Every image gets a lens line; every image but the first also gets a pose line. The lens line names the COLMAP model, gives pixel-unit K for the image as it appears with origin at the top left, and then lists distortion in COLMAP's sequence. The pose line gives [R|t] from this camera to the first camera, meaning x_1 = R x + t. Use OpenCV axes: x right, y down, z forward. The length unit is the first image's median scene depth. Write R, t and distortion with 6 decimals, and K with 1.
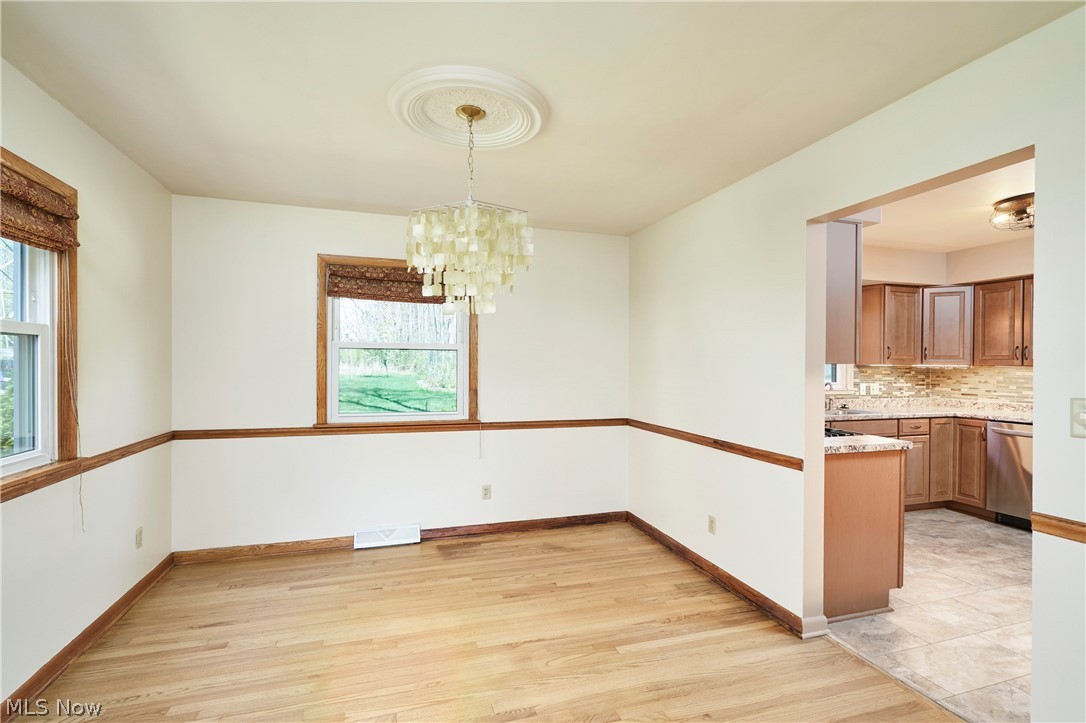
lens RADIAL K [[503.9, 0, 541.6], [0, 503.9, 364.1], [0, 0, 1]] dist [0.000631, -0.000238]
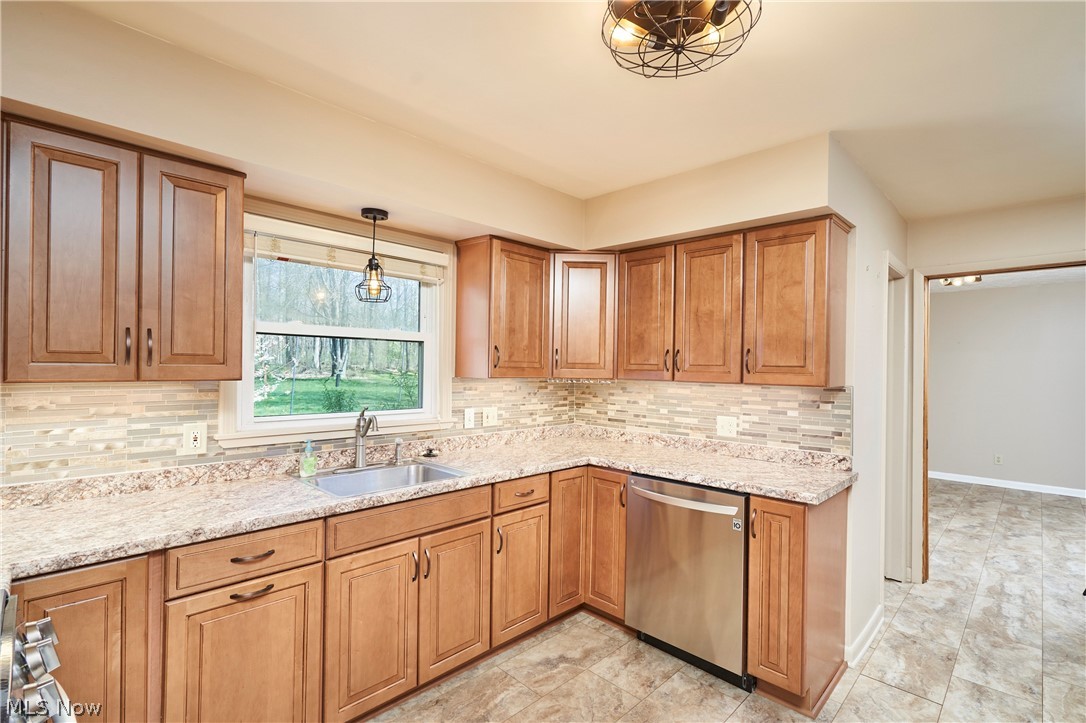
lens RADIAL K [[503.9, 0, 538.9], [0, 503.9, 361.7], [0, 0, 1]] dist [0.000631, -0.000238]
pose [[0.886811, 0.011202, 0.461997, 0.463523], [-0.009174, 0.999936, -0.006636, -0.013565], [-0.462042, 0.001647, 0.886857, 0.468458]]
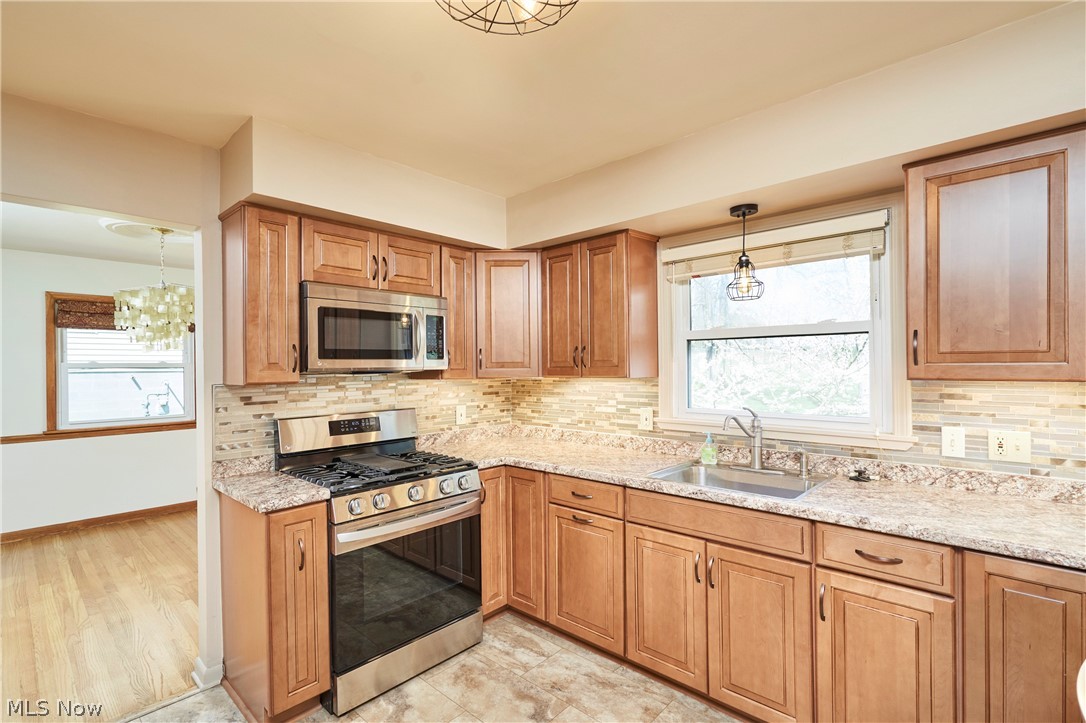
lens RADIAL K [[503.9, 0, 593.6], [0, 503.9, 376.5], [0, 0, 1]] dist [0.000631, -0.000238]
pose [[0.534995, 0.006242, -0.844832, 0.866147], [0.015406, 0.999734, 0.017143, -0.011371], [0.844715, -0.022186, 0.534757, 0.595694]]
